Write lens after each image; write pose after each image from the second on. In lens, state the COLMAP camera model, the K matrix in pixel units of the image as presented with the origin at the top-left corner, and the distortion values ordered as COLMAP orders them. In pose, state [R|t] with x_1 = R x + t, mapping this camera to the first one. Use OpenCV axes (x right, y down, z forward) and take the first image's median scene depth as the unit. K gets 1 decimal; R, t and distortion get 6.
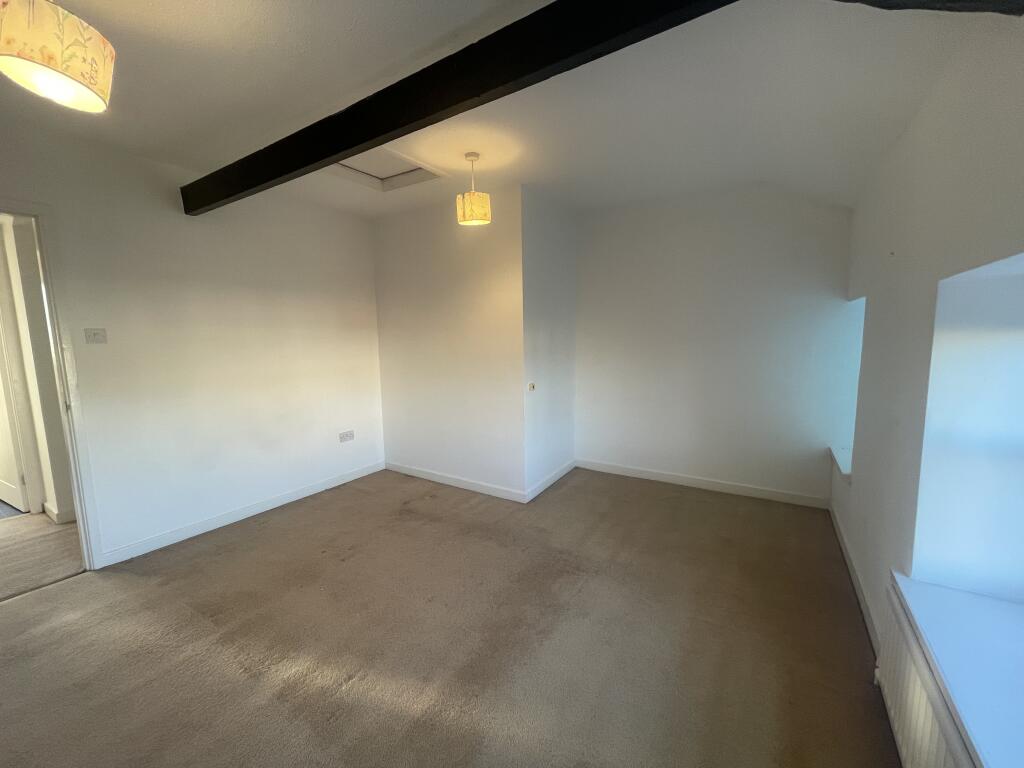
lens RADIAL K [[411.6, 0, 512.0], [0, 411.6, 388.0], [0, 0, 1]] dist [0.000336, 0.000454]
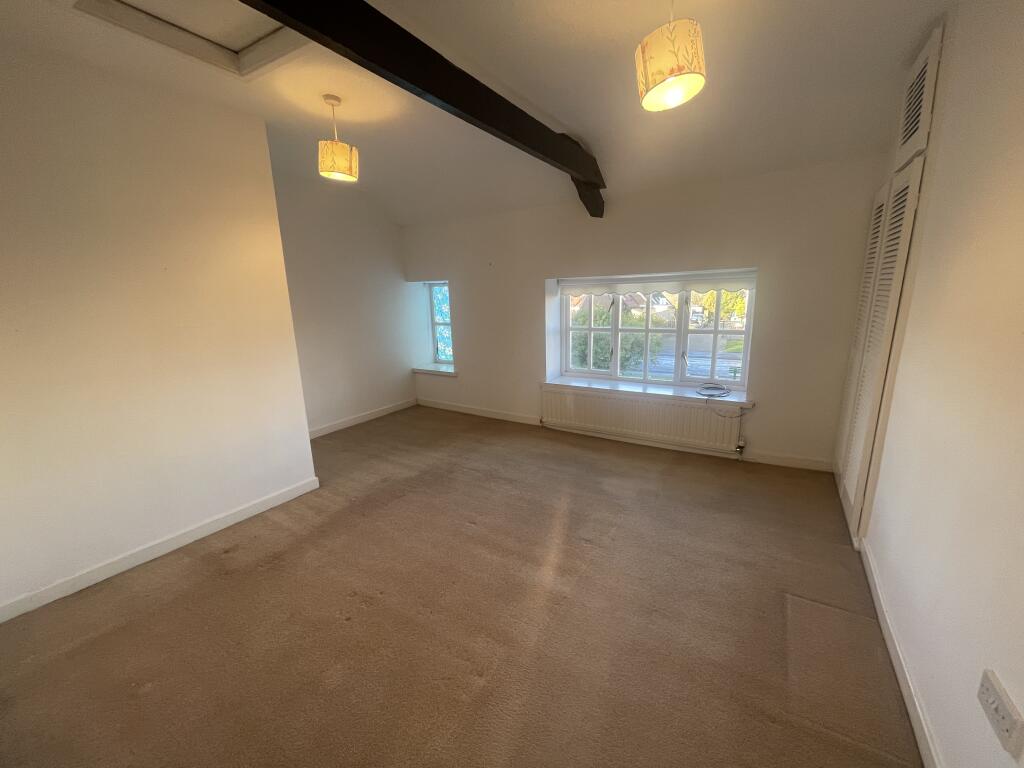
lens RADIAL K [[411.6, 0, 512.0], [0, 411.6, 388.0], [0, 0, 1]] dist [0.000336, 0.000454]
pose [[-0.002818, -0.213180, 0.977009, -0.967504], [0.146261, 0.966418, 0.211291, -0.078110], [-0.989242, 0.143494, 0.028457, 0.603023]]
